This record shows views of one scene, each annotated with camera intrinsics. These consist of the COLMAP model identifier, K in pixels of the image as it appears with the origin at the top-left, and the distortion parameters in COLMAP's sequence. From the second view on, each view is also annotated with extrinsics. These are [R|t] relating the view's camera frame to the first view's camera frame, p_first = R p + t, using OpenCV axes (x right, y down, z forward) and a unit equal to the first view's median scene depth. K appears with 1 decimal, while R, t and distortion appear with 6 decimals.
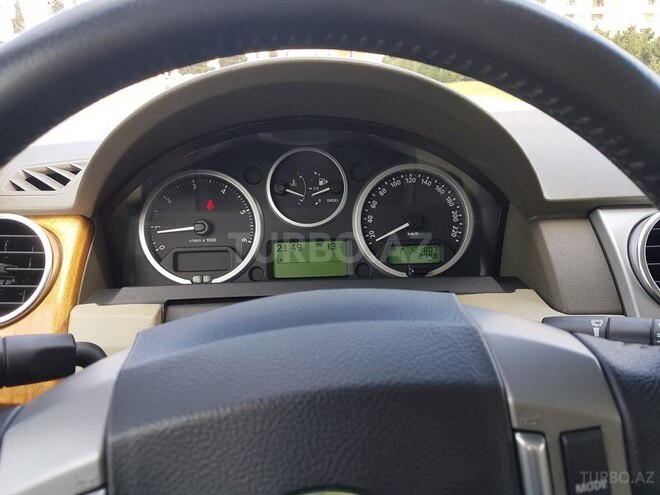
lens RADIAL K [[518.0, 0, 330.0], [0, 518.0, 247.5], [0, 0, 1]] dist [0.025929, -0.047204]
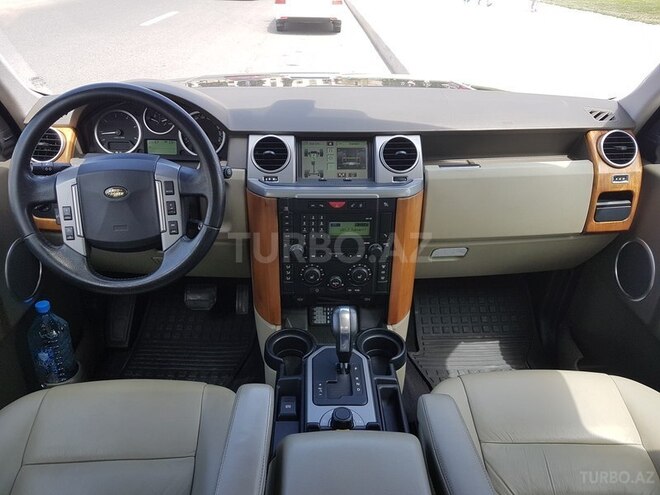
lens RADIAL K [[518.0, 0, 330.0], [0, 518.0, 247.5], [0, 0, 1]] dist [0.025929, -0.047204]
pose [[0.998650, 0.051907, 0.001756, 0.853275], [-0.051152, 0.977150, 0.206305, -0.067667], [0.008993, -0.206117, 0.978486, -1.696306]]
